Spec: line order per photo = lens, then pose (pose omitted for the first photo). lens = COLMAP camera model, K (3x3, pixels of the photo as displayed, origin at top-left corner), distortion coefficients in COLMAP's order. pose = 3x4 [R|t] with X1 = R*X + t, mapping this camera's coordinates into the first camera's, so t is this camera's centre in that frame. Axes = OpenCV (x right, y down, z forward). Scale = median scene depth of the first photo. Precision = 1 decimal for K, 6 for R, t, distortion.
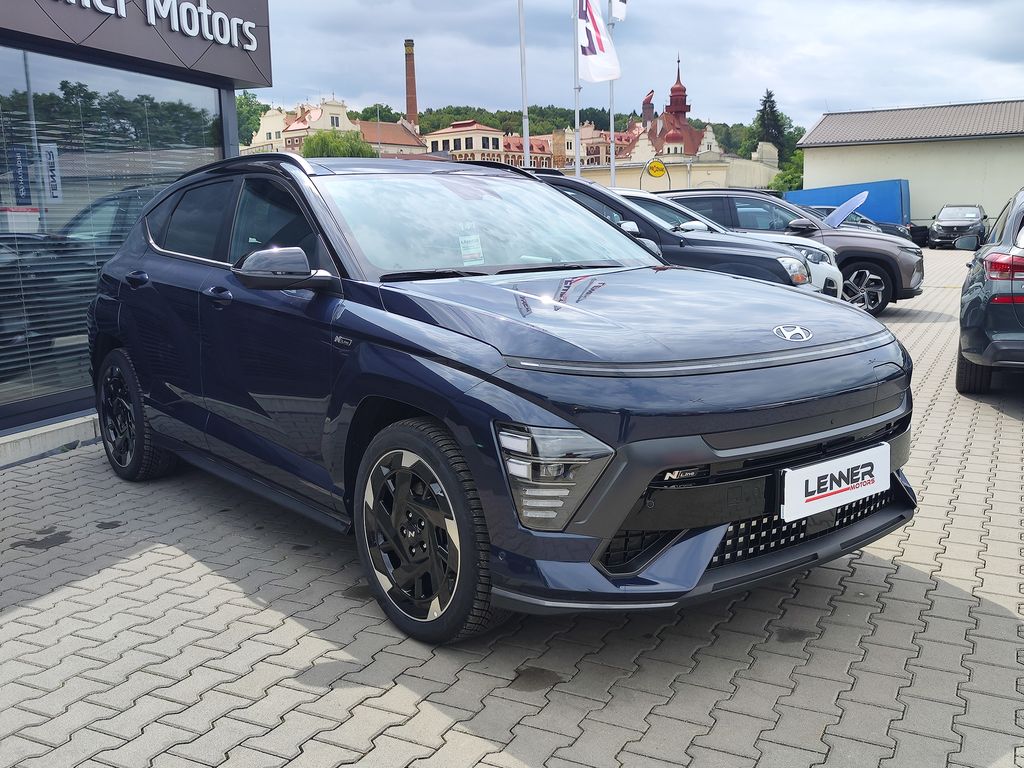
lens RADIAL K [[977.9, 0, 512.0], [0, 977.9, 384.0], [0, 0, 1]] dist [0.075554, -0.175833]
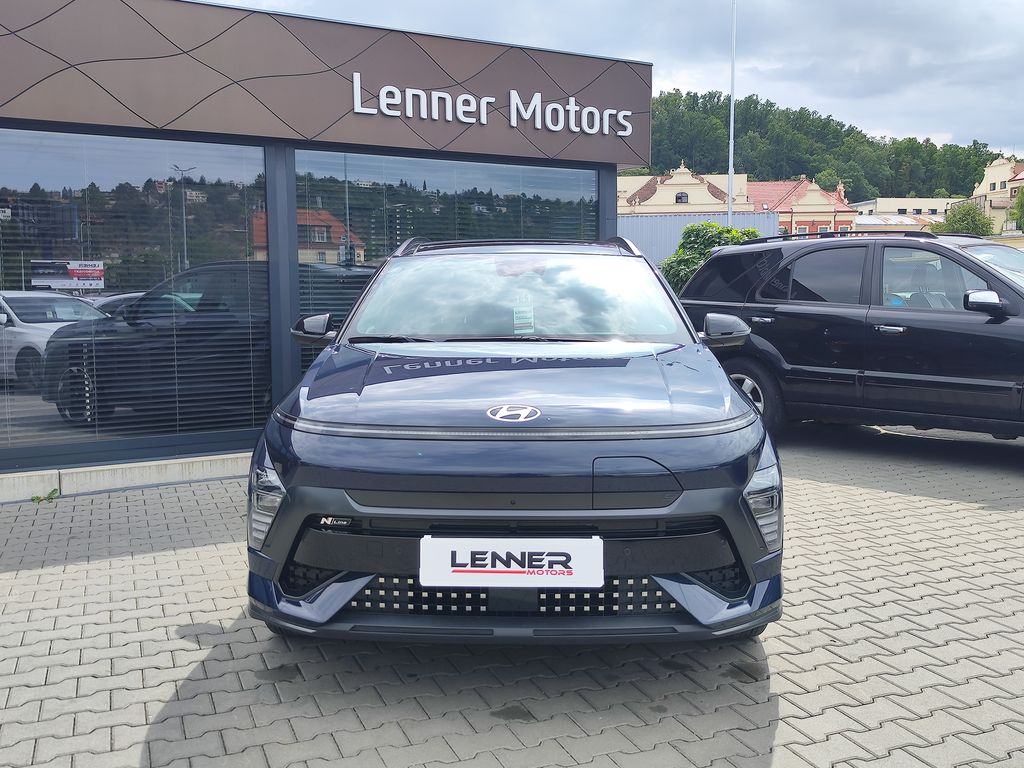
lens RADIAL K [[977.9, 0, 512.0], [0, 977.9, 384.0], [0, 0, 1]] dist [0.075554, -0.175833]
pose [[0.751343, 0.074977, -0.655639, 0.927700], [-0.110317, 0.993814, -0.012770, -0.066129], [0.650626, 0.081923, 0.754967, 0.218129]]
